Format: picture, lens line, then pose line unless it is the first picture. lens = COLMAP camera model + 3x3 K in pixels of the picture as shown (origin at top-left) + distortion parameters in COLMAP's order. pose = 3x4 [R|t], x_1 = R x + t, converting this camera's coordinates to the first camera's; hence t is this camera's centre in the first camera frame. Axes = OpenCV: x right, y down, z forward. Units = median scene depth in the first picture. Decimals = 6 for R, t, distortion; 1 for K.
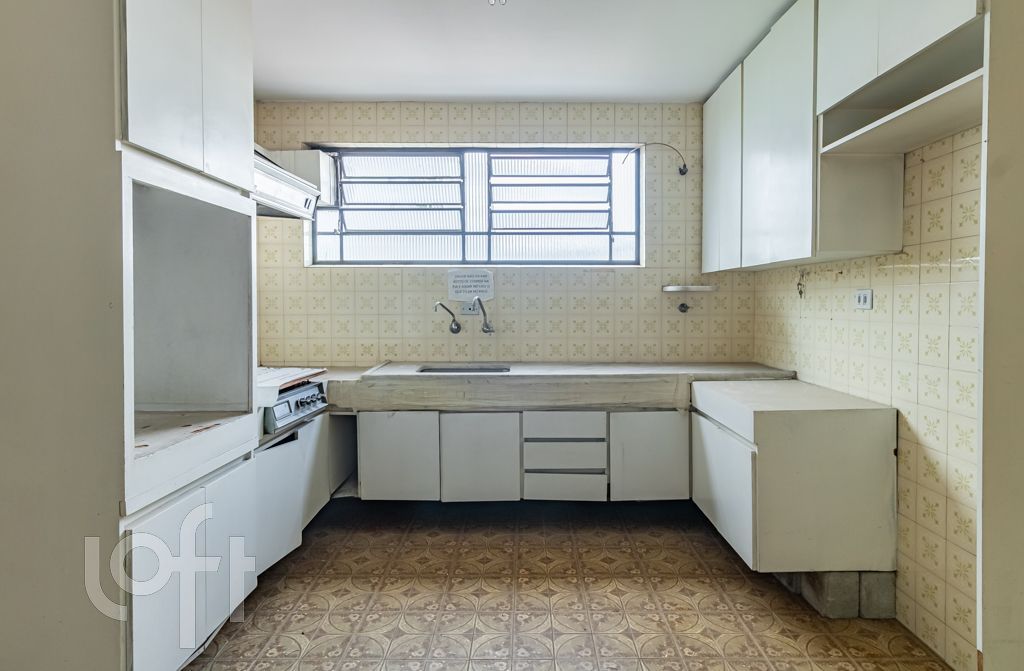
lens RADIAL K [[561.4, 0, 525.2], [0, 561.4, 313.9], [0, 0, 1]] dist [-0.004146, 0.002512]
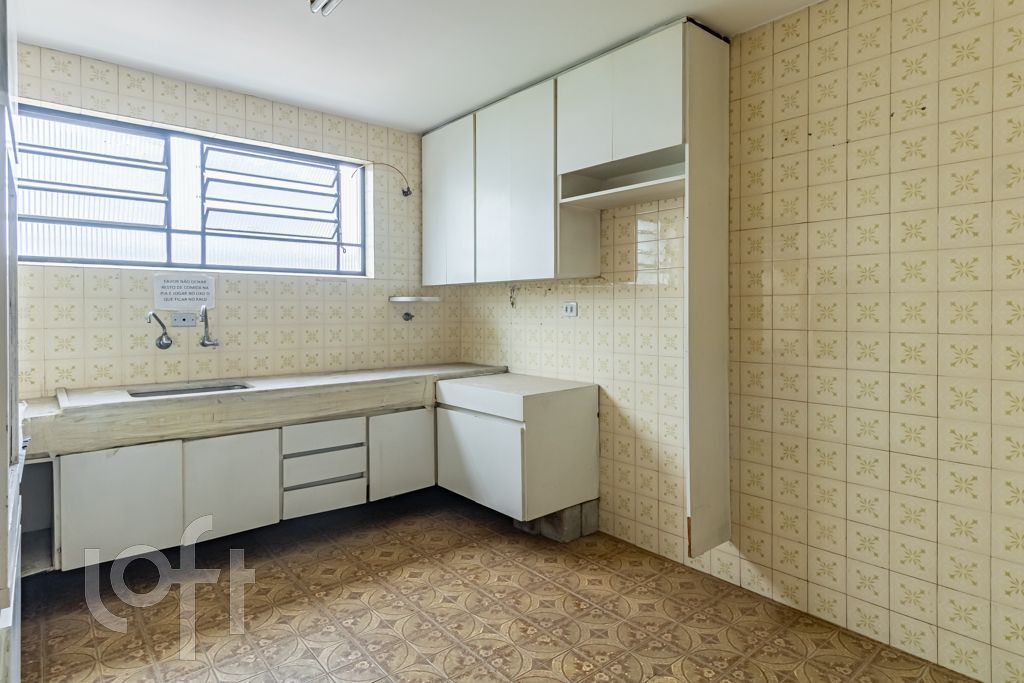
lens RADIAL K [[570.2, 0, 524.0], [0, 570.2, 312.4], [0, 0, 1]] dist [-0.000119, -0.002993]
pose [[0.760660, -0.002306, 0.649147, -0.323150], [0.014662, 0.999800, -0.013630, -0.000327], [-0.648985, 0.019886, 0.760541, -0.000135]]
